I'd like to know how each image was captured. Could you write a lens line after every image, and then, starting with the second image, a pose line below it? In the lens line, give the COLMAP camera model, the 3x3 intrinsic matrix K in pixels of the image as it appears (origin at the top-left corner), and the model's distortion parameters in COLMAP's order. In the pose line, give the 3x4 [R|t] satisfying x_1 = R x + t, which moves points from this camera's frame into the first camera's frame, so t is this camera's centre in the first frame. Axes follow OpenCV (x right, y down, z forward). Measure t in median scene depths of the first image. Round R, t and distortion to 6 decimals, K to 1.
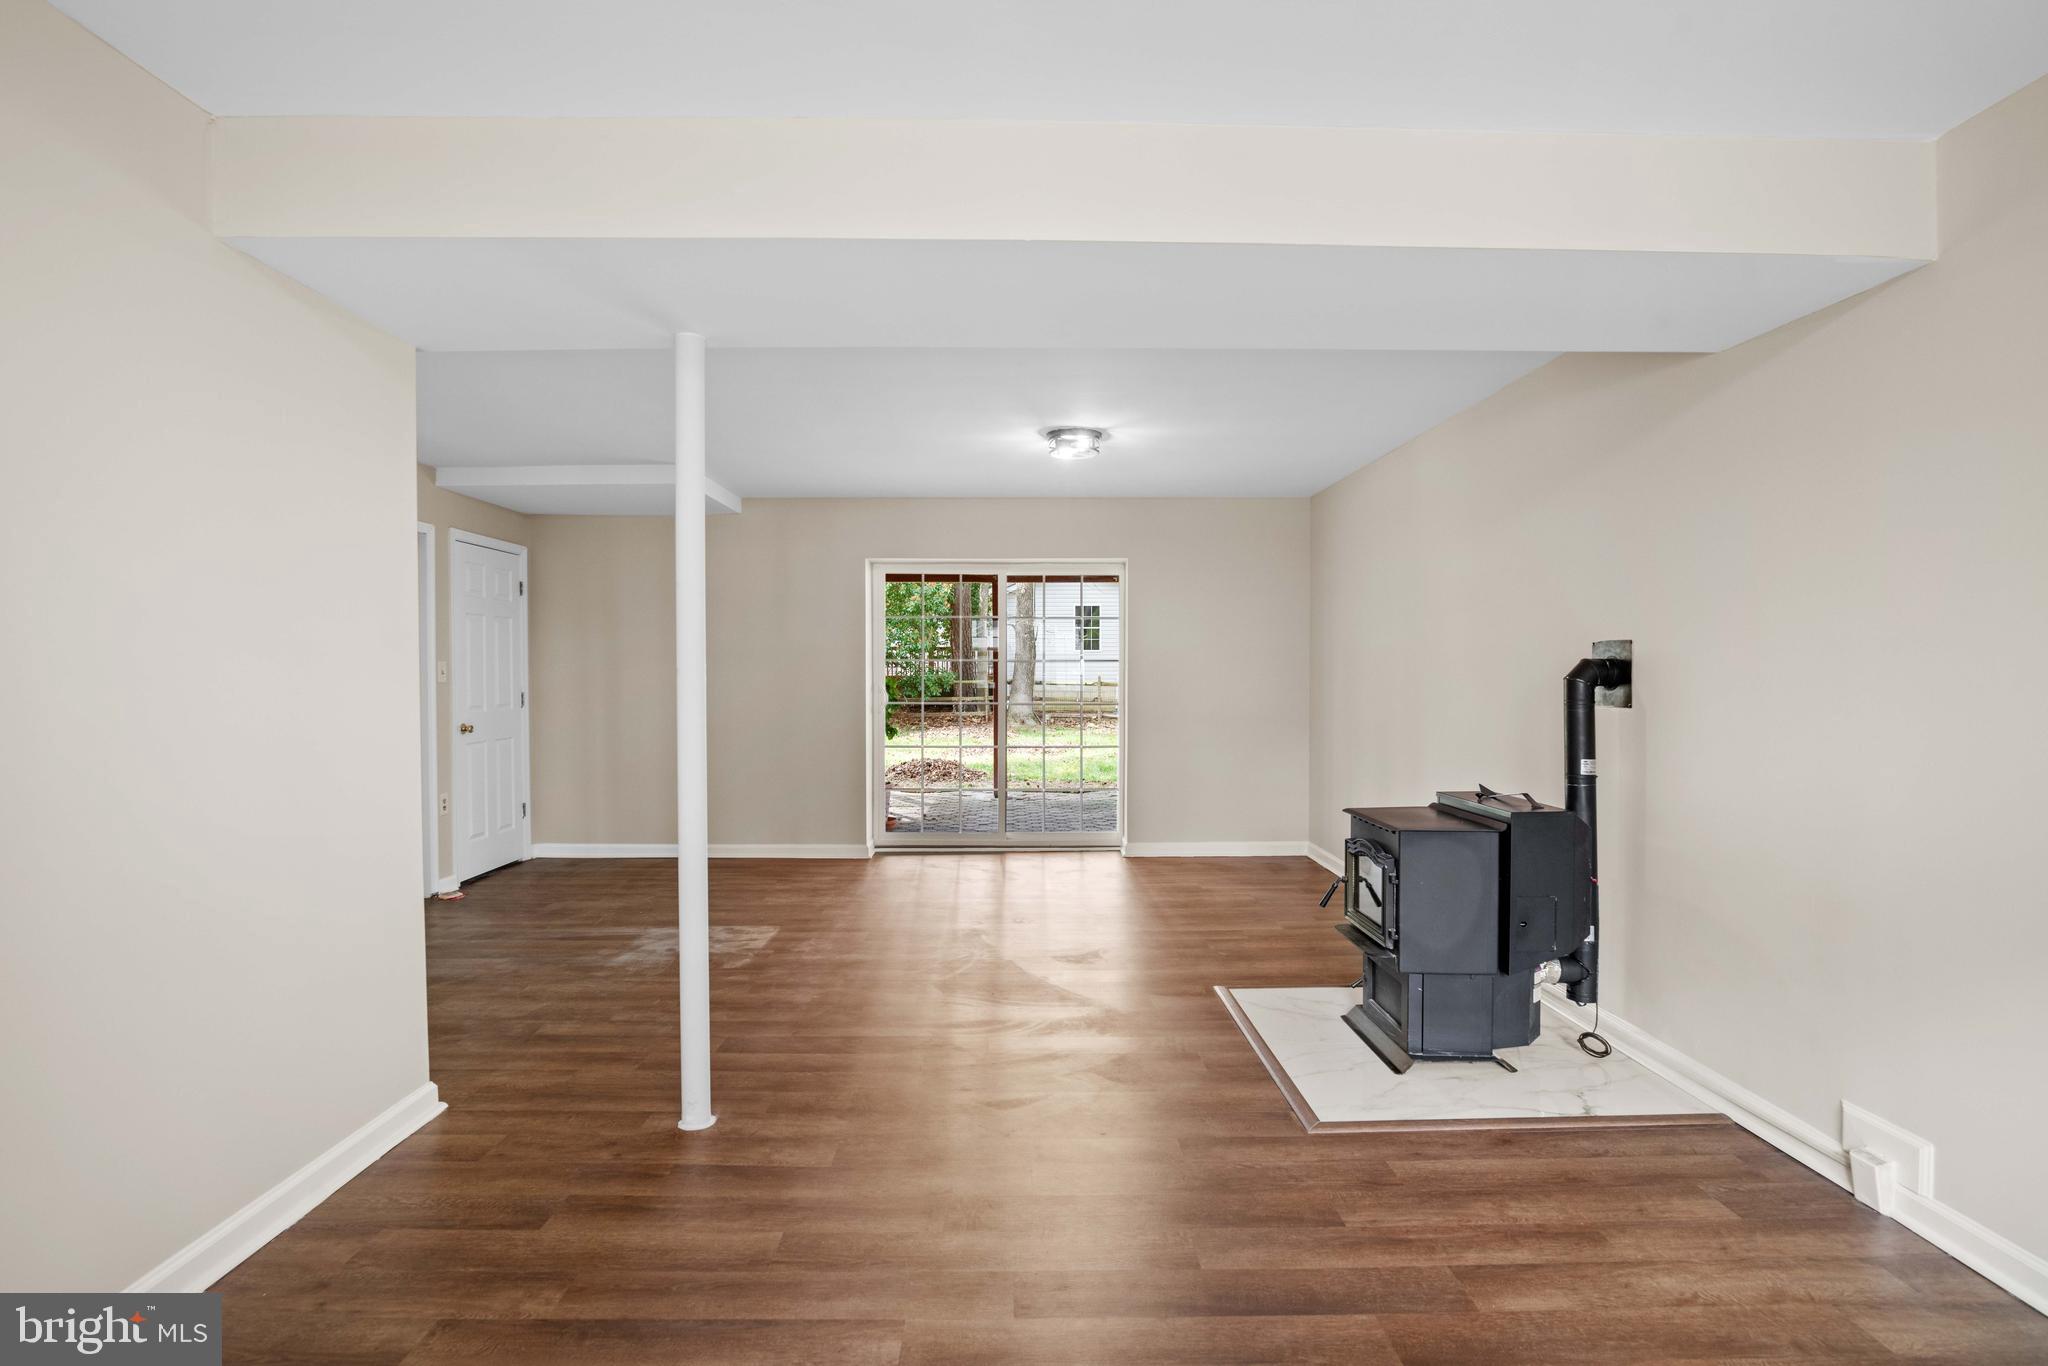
lens RADIAL K [[985.0, 0, 1024.0], [0, 985.0, 683.0], [0, 0, 1]] dist [-0.034311, 0.006918]
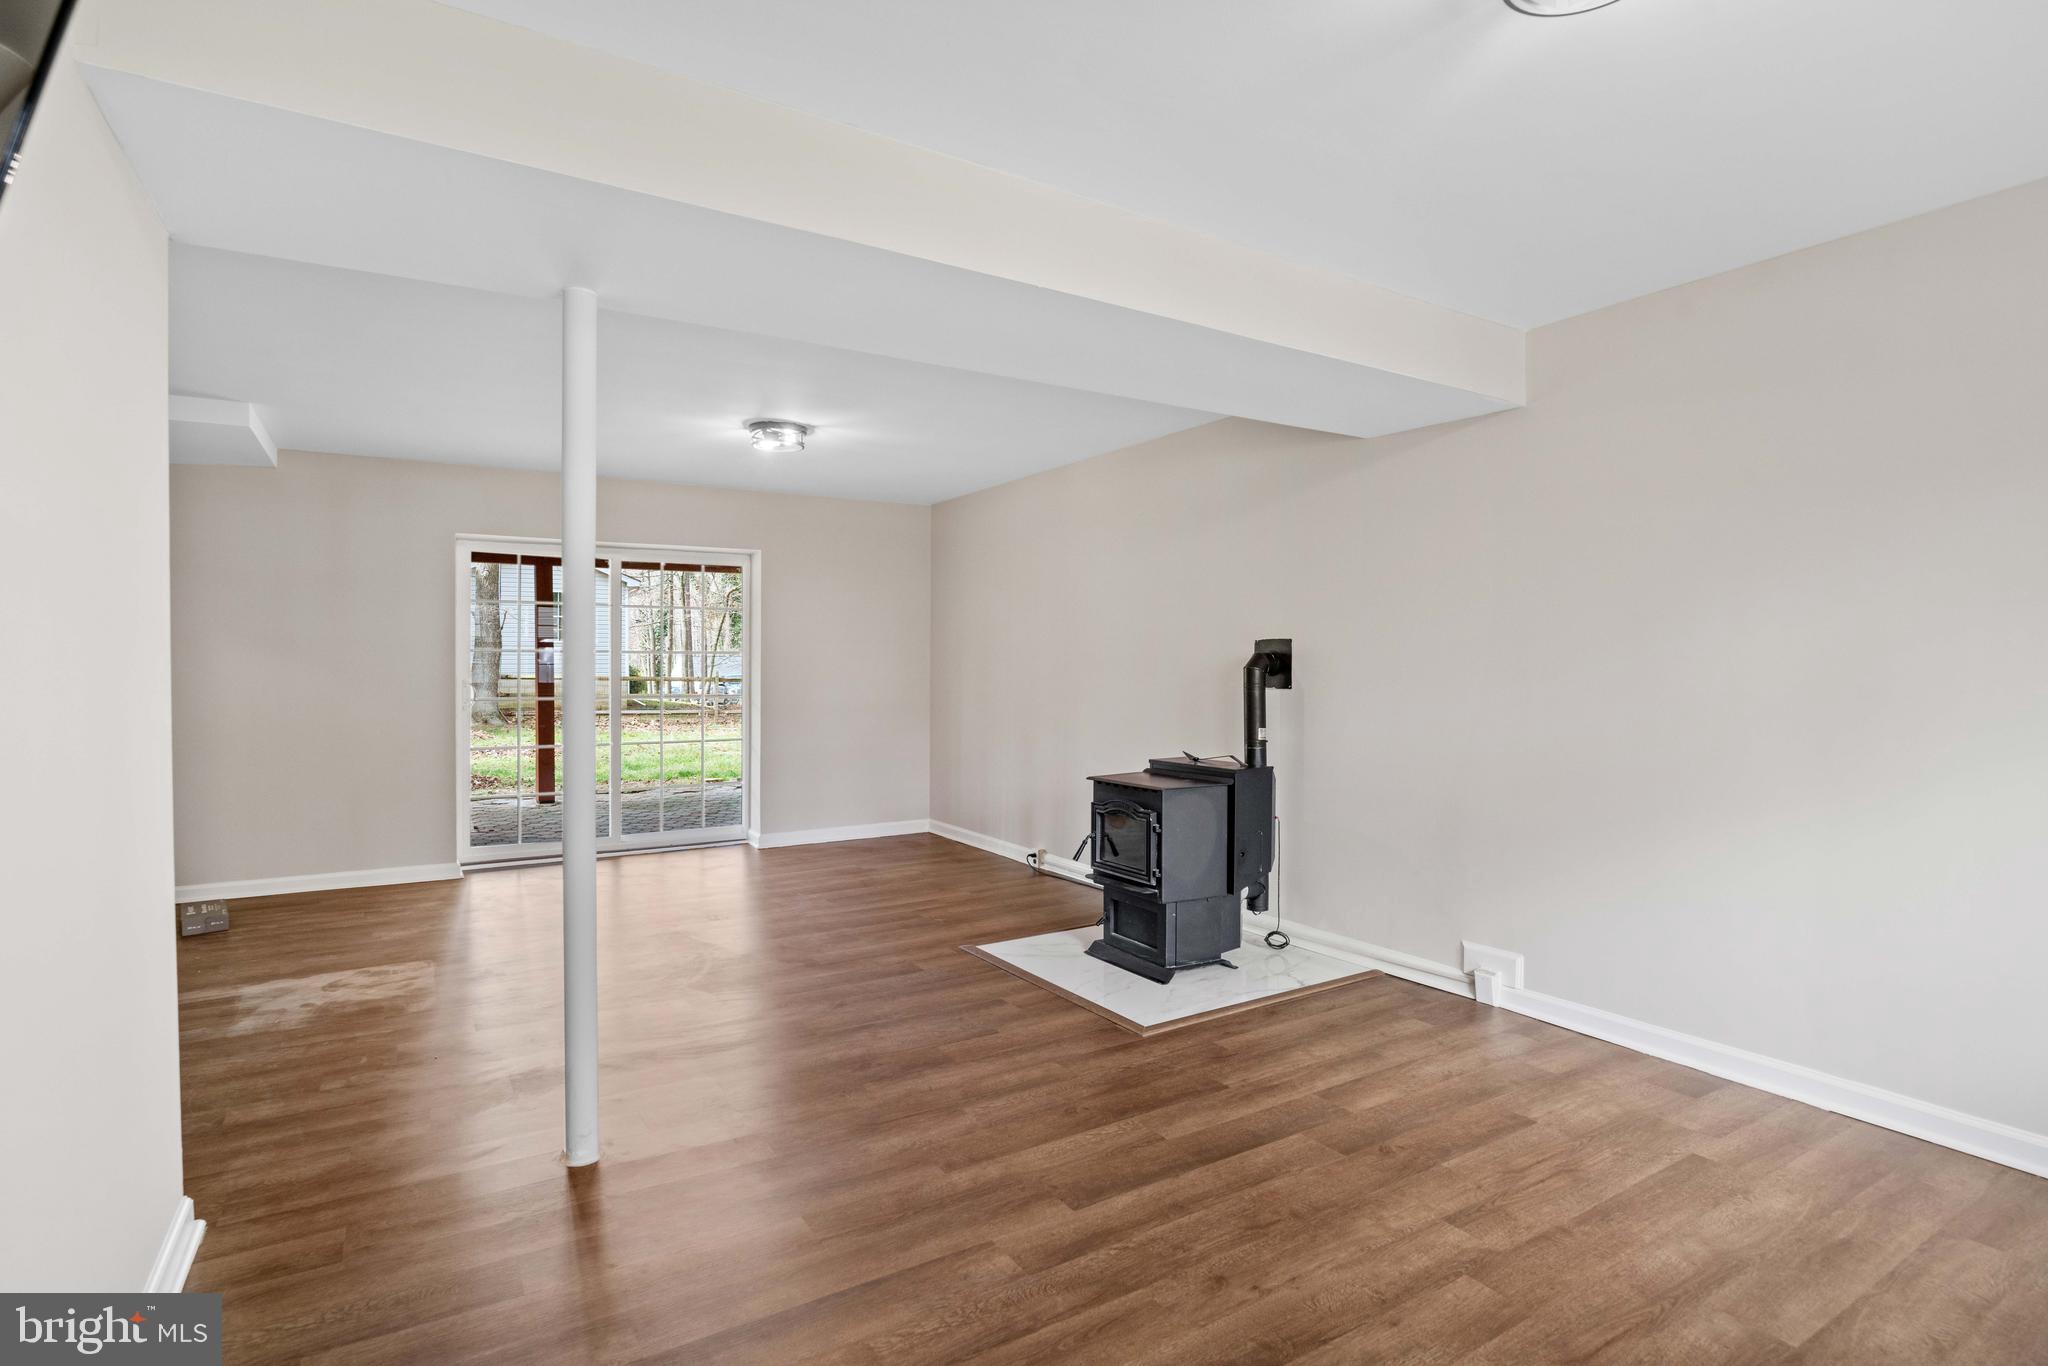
lens RADIAL K [[985.0, 0, 1024.0], [0, 985.0, 683.0], [0, 0, 1]] dist [-0.034311, 0.006918]
pose [[0.861697, -0.010847, 0.507307, -0.389333], [0.006961, 0.999930, 0.009557, 0.001550], [-0.507375, -0.004704, 0.861712, 0.009255]]
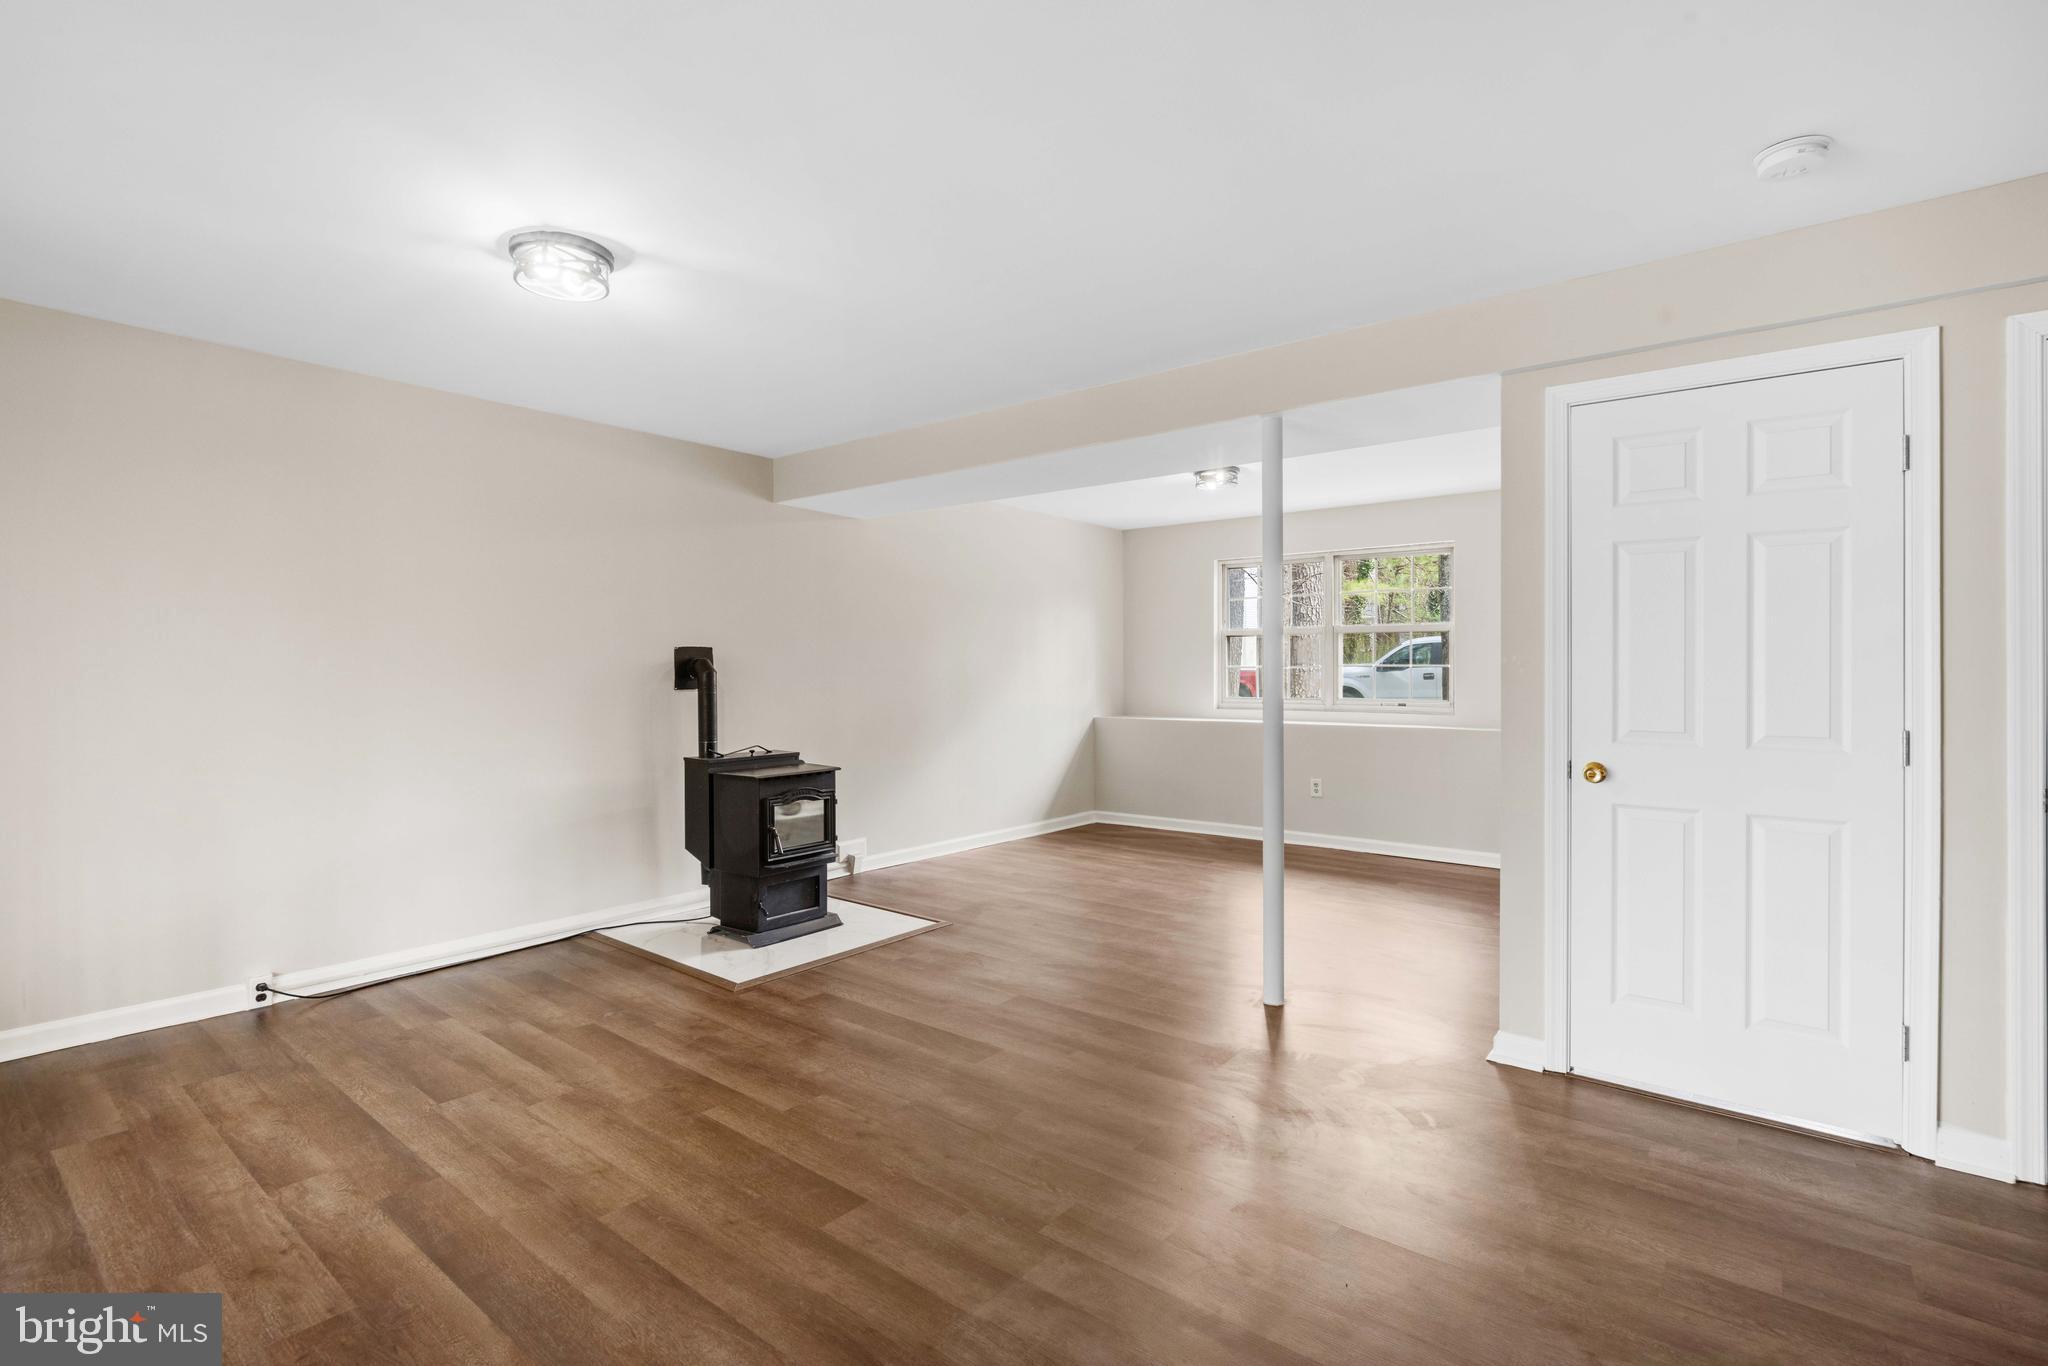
lens RADIAL K [[985.0, 0, 1024.0], [0, 985.0, 683.0], [0, 0, 1]] dist [-0.034311, 0.006918]
pose [[-0.762945, 0.008603, 0.646406, -0.825172], [0.023438, 0.999622, 0.014361, 0.000885], [-0.646039, 0.026107, -0.762858, 1.974504]]
